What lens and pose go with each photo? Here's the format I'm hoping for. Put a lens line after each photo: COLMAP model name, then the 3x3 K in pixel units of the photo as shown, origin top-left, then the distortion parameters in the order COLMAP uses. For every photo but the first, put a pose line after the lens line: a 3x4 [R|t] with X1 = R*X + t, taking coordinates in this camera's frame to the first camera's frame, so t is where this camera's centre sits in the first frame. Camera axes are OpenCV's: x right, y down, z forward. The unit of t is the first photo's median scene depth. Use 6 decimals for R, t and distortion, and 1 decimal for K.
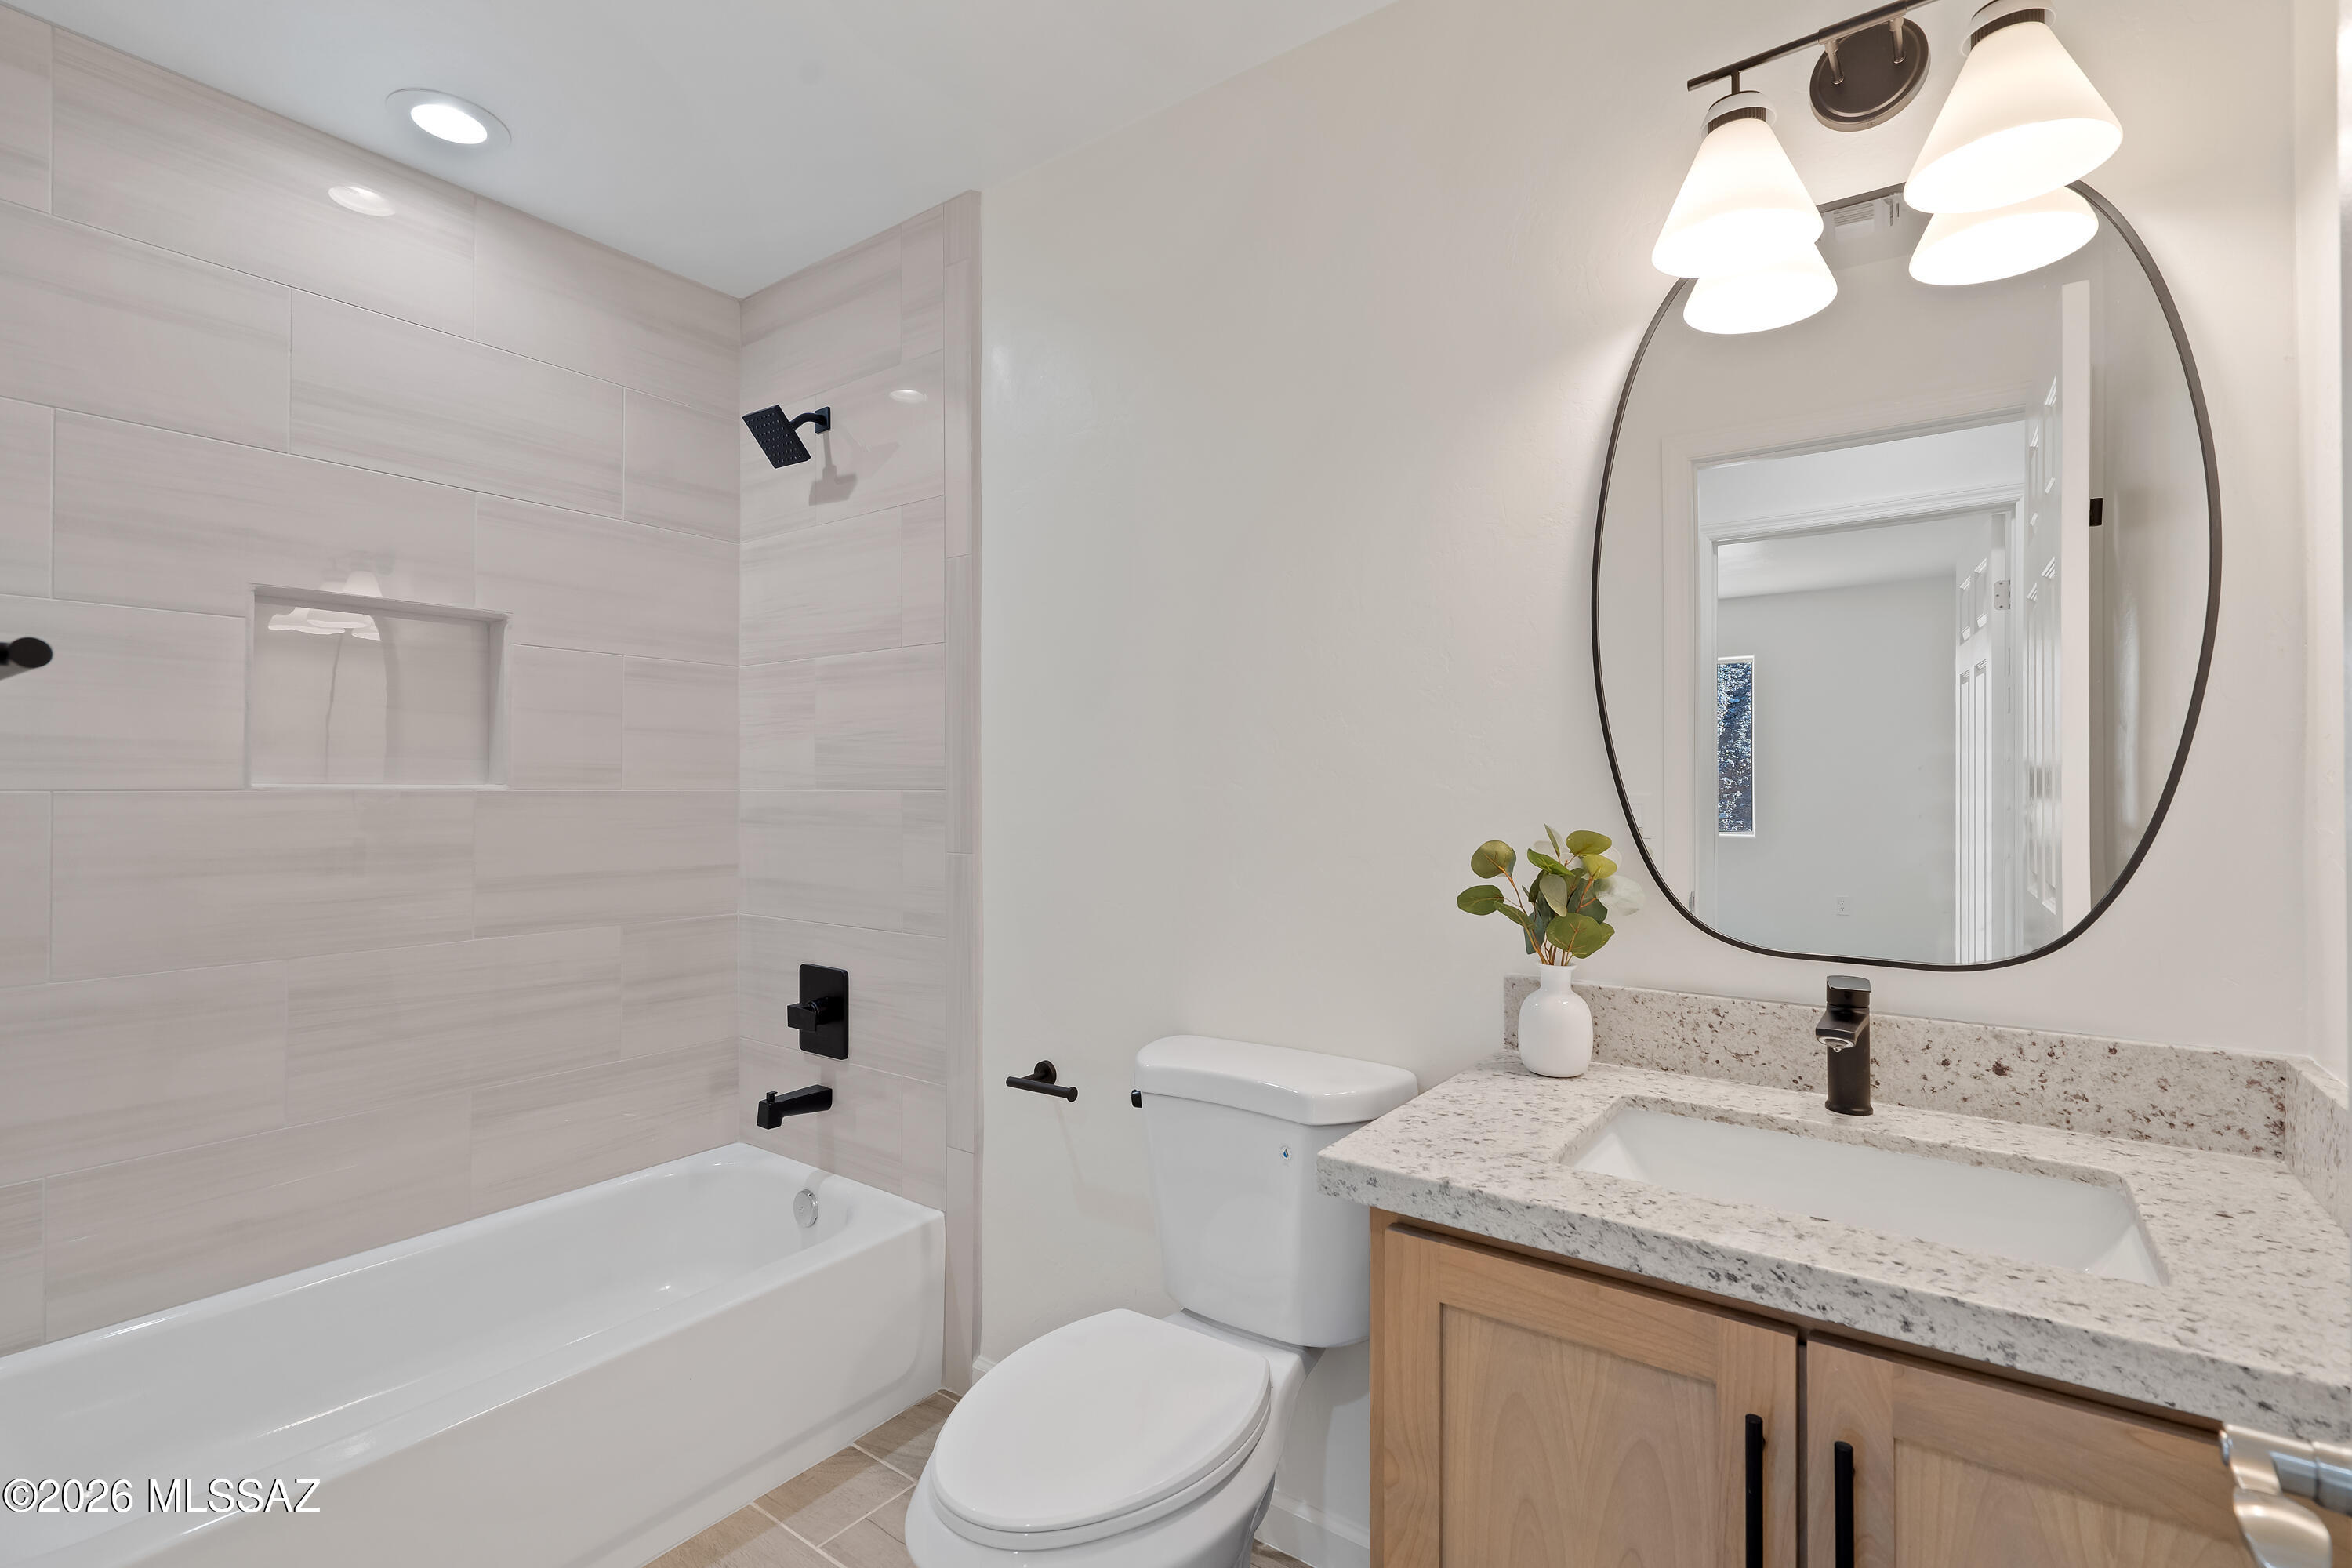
lens RADIAL K [[1073.6, 0, 1171.0], [0, 1073.6, 788.1], [0, 0, 1]] dist [-0.015531, 0.013205]
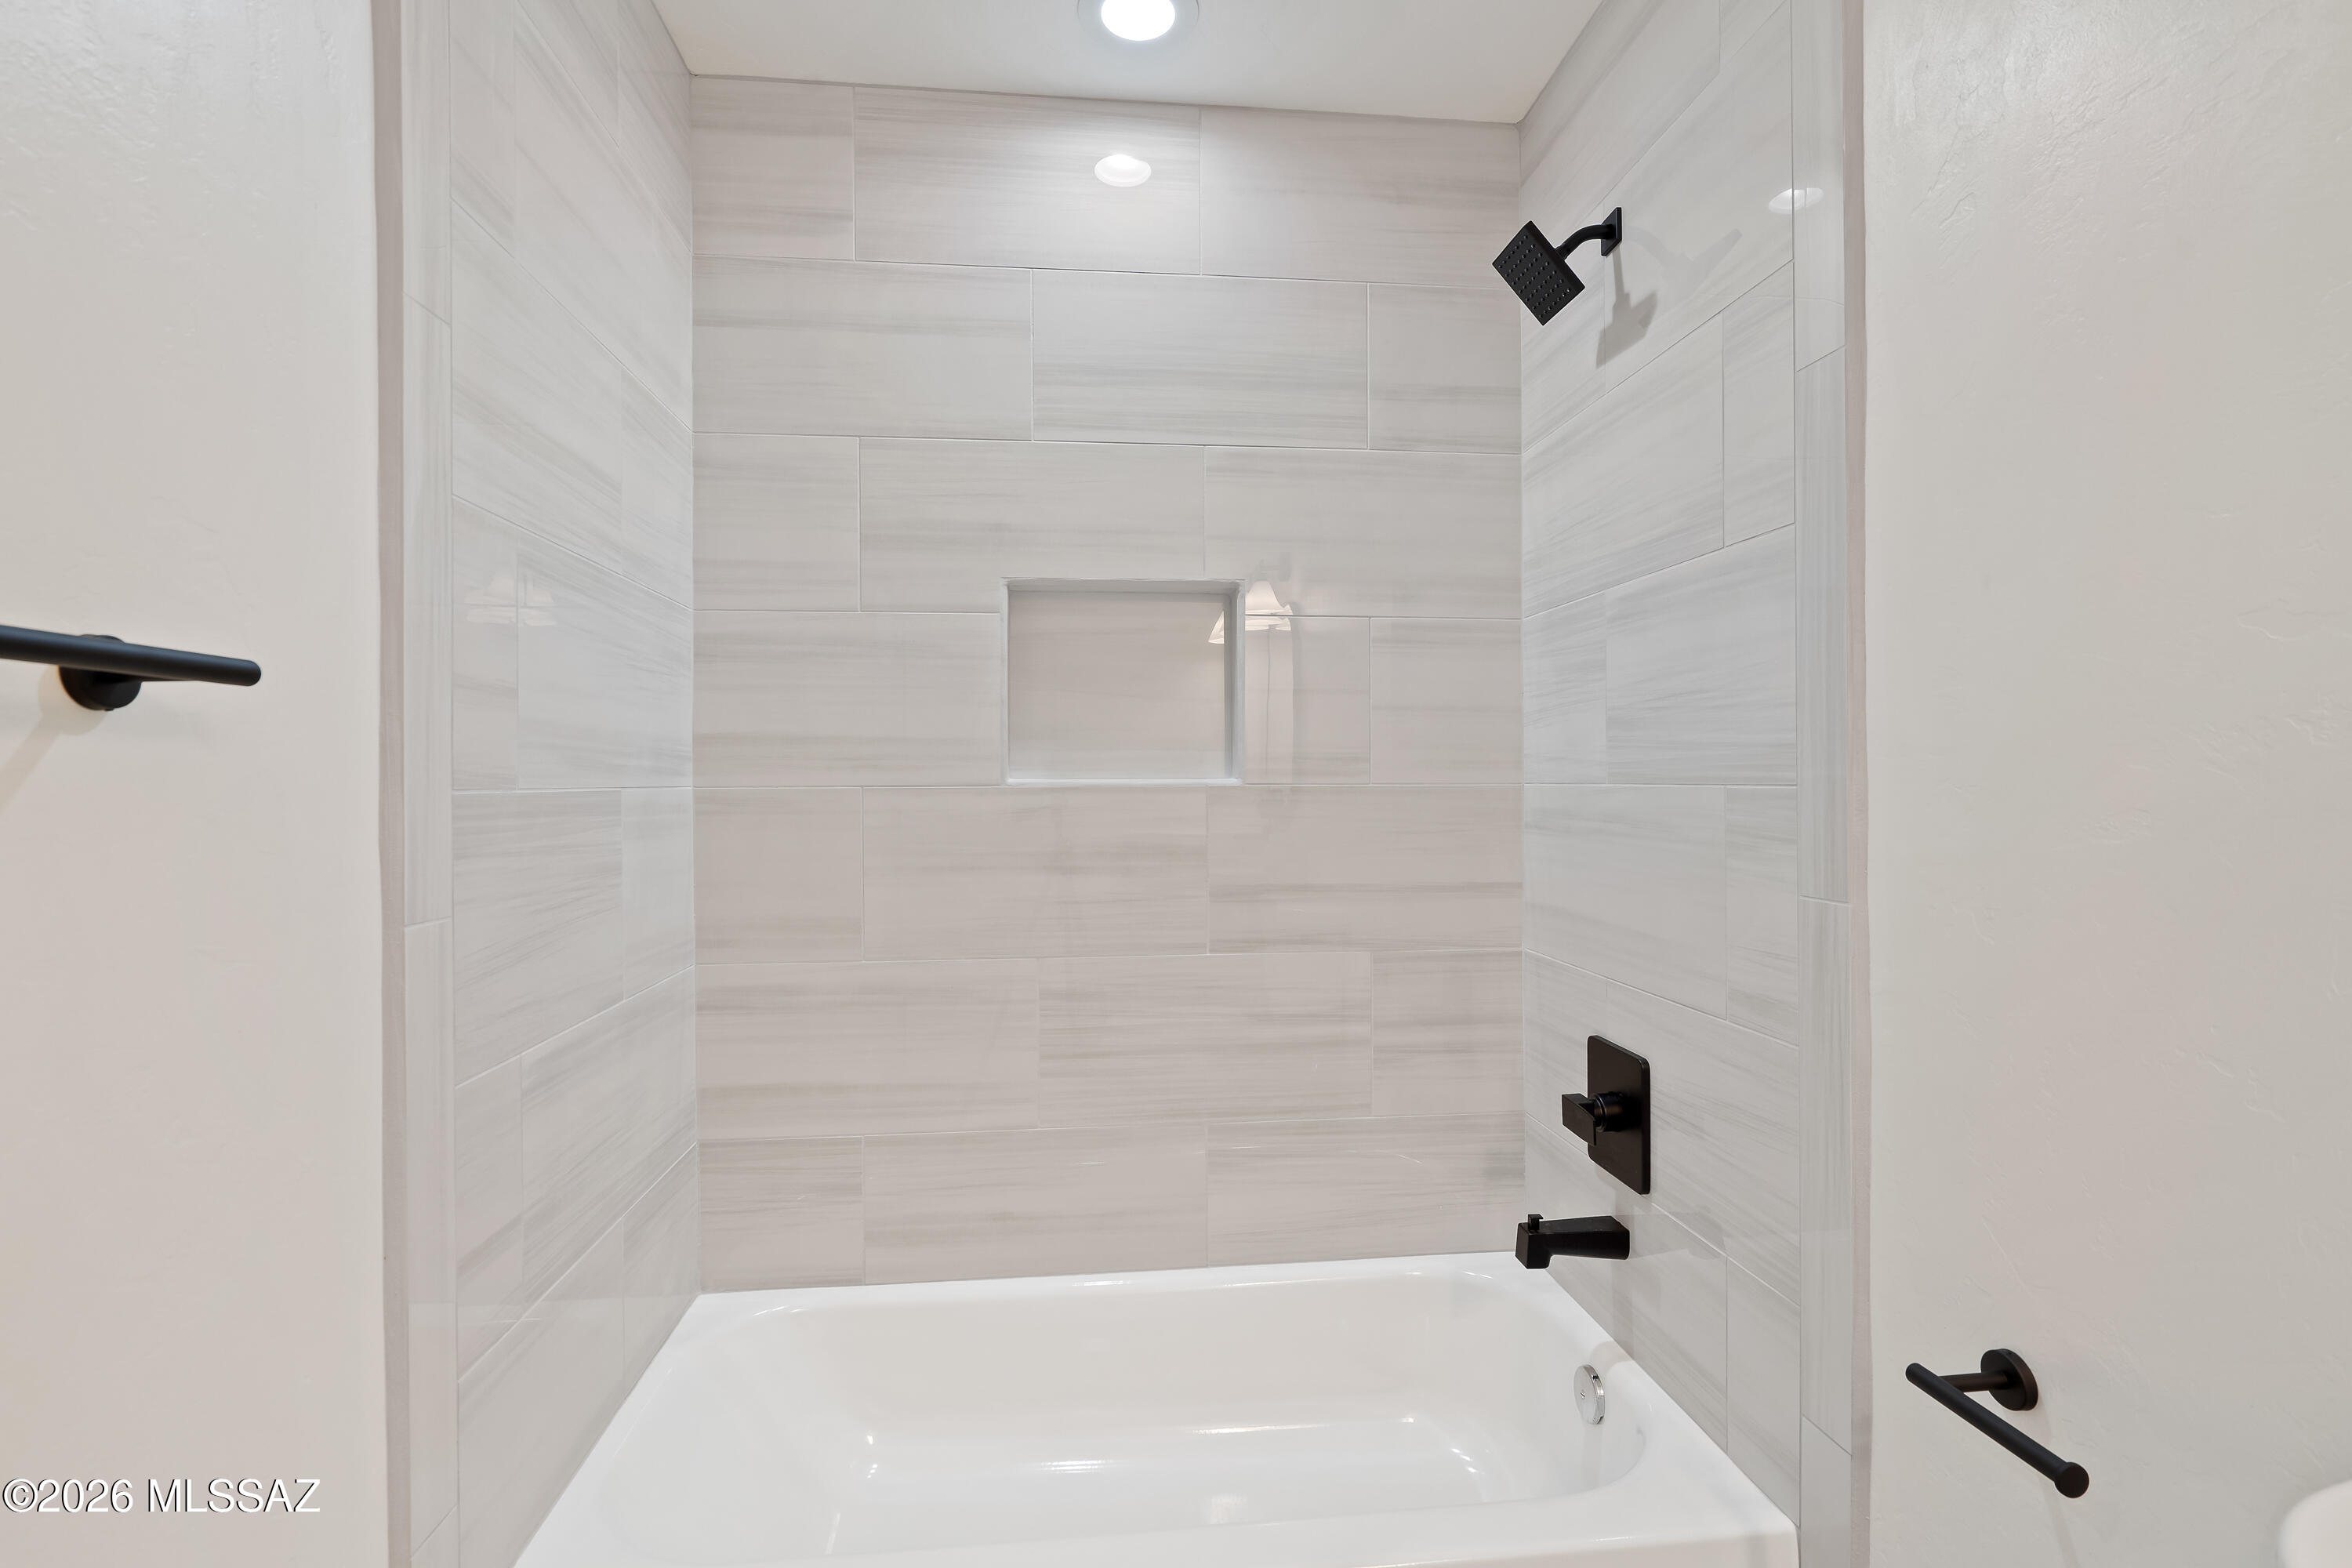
lens RADIAL K [[1073.6, 0, 1171.0], [0, 1073.6, 788.1], [0, 0, 1]] dist [-0.015531, 0.013205]
pose [[0.665696, 0.002210, -0.746219, -0.009170], [0.004108, 0.999970, 0.006626, -0.001490], [0.746211, -0.007476, 0.665667, 0.353054]]
